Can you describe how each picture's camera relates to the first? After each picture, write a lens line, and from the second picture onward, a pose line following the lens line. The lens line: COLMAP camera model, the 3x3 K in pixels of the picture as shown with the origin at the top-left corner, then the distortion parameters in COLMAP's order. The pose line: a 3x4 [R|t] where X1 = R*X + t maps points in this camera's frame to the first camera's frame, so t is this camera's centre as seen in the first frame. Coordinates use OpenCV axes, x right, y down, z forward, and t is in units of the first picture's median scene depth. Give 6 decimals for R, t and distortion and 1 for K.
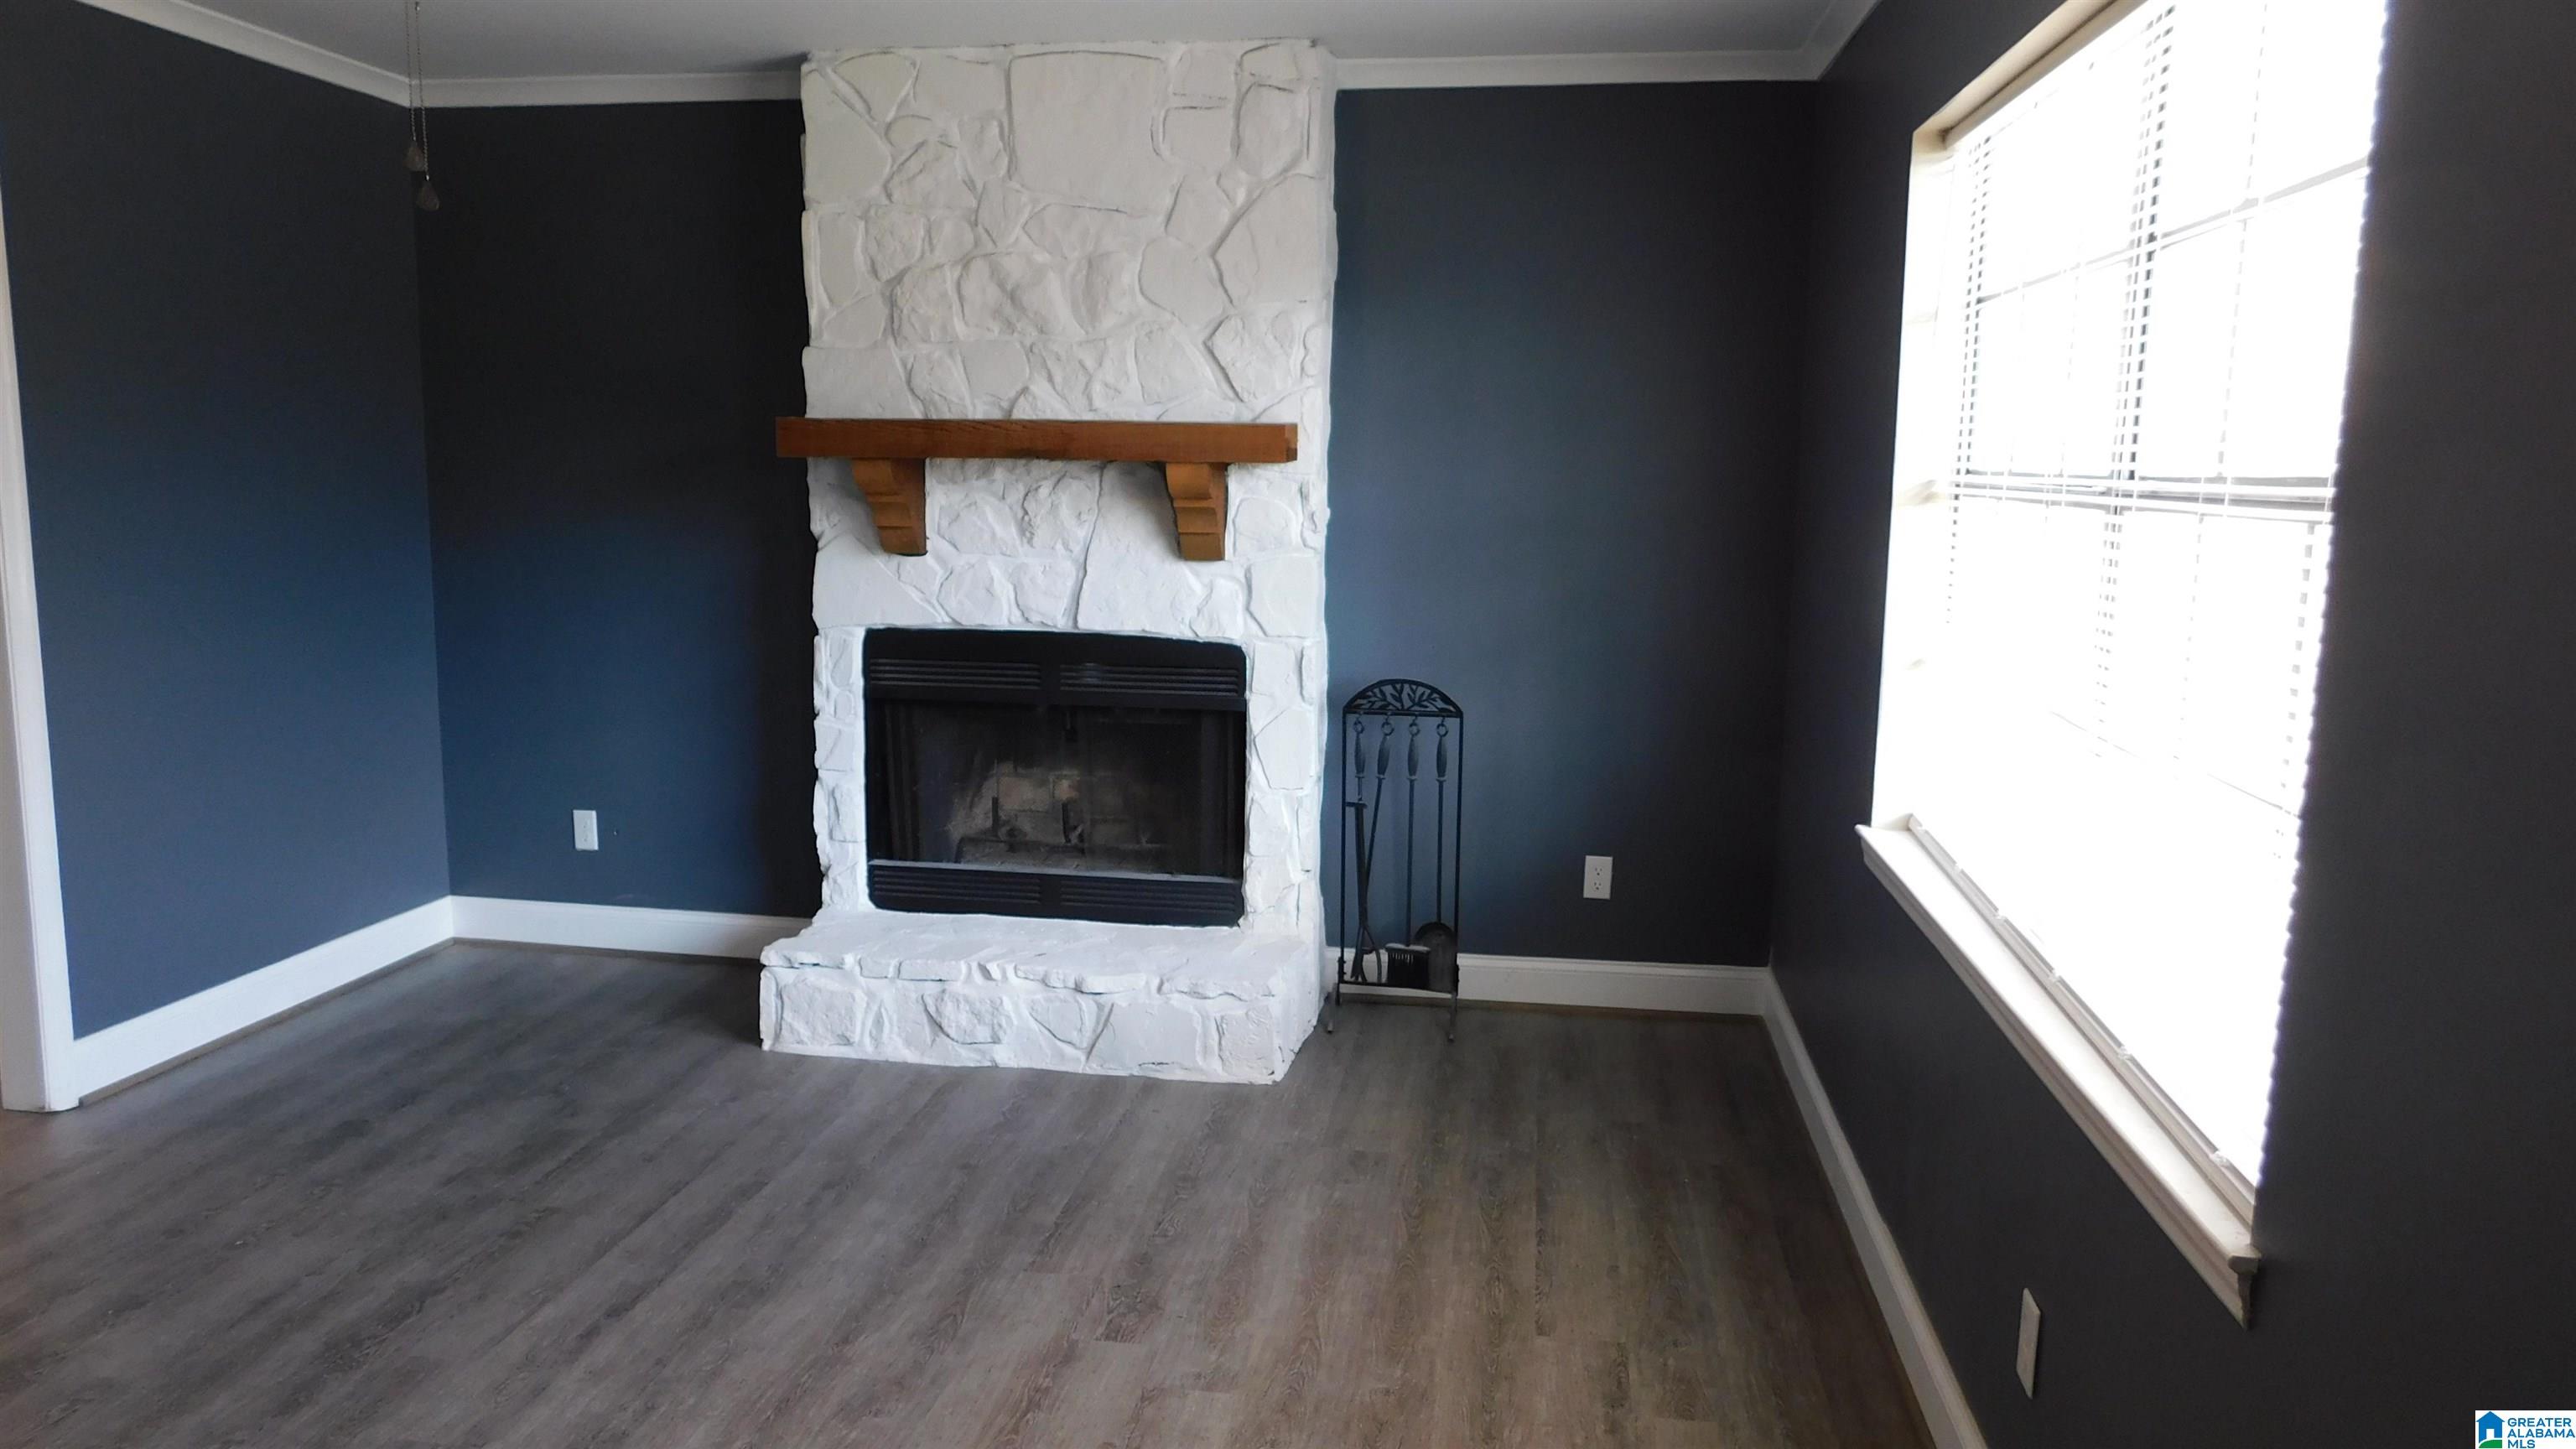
lens RADIAL K [[1709.3, 0, 1292.4], [0, 1709.3, 716.4], [0, 0, 1]] dist [-0.072414, 0.062795]
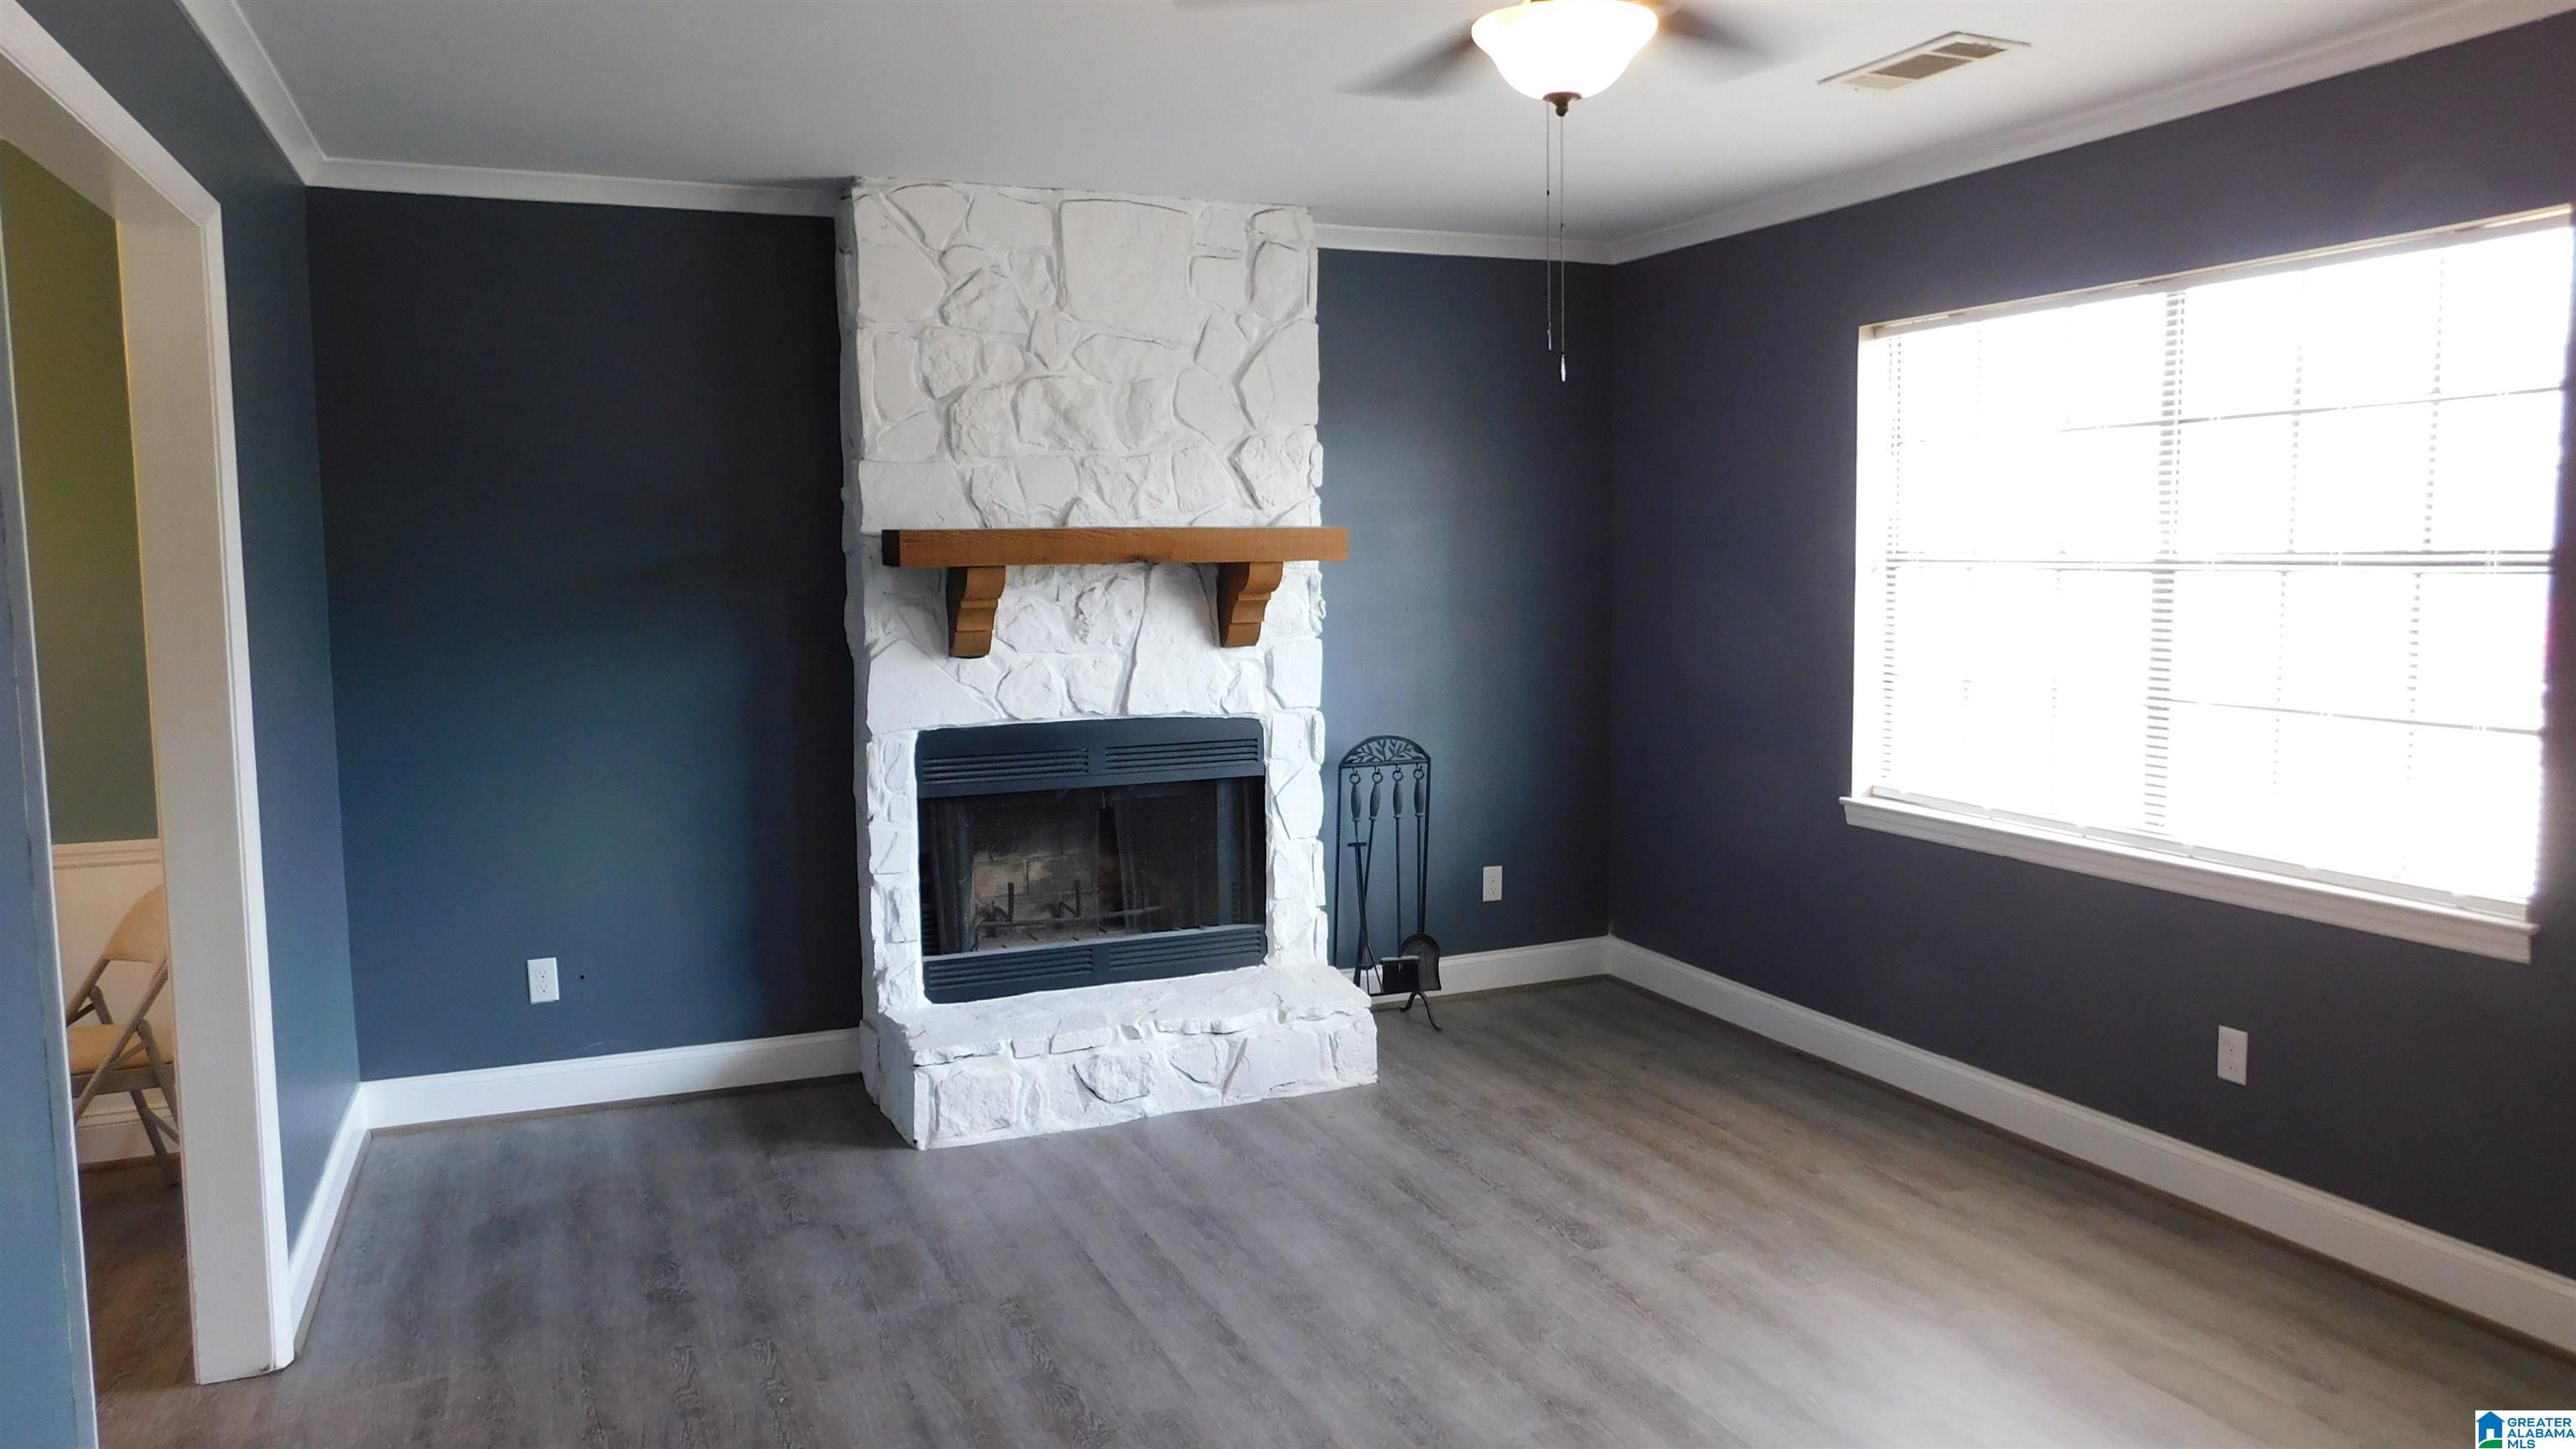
lens RADIAL K [[1709.3, 0, 1292.4], [0, 1709.3, 716.4], [0, 0, 1]] dist [-0.072414, 0.062795]
pose [[0.851802, -0.076288, 0.518280, -0.625065], [0.101906, 0.994570, -0.021088, -0.016730], [-0.513857, 0.070779, 0.854951, 0.001766]]
